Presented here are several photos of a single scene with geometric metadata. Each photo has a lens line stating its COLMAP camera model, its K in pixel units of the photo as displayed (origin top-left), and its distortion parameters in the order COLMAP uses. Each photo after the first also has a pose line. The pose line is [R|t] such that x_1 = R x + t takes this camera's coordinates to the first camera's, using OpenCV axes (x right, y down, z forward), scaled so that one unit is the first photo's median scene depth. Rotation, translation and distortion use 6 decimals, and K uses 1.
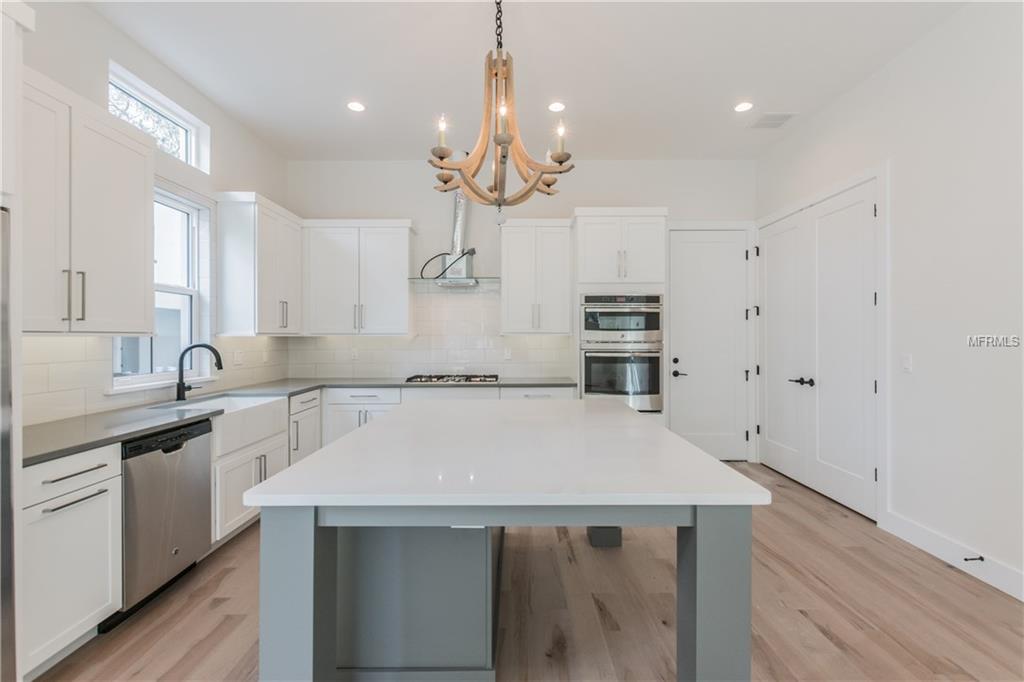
lens RADIAL K [[443.0, 0, 512.0], [0, 443.0, 341.0], [0, 0, 1]] dist [-0.000259, -0.000116]
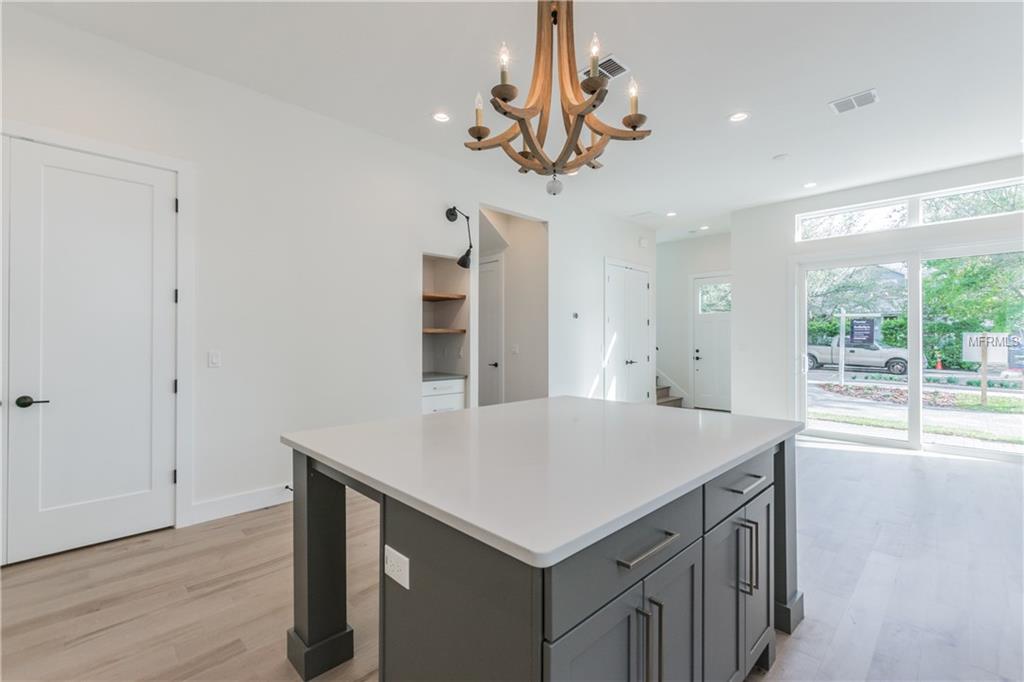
lens RADIAL K [[443.0, 0, 512.0], [0, 443.0, 341.0], [0, 0, 1]] dist [-0.000259, -0.000116]
pose [[-0.706743, -0.000976, 0.707470, -0.303050], [0.001987, 0.999992, 0.003364, 0.001008], [-0.707468, 0.003784, -0.706736, 0.899196]]
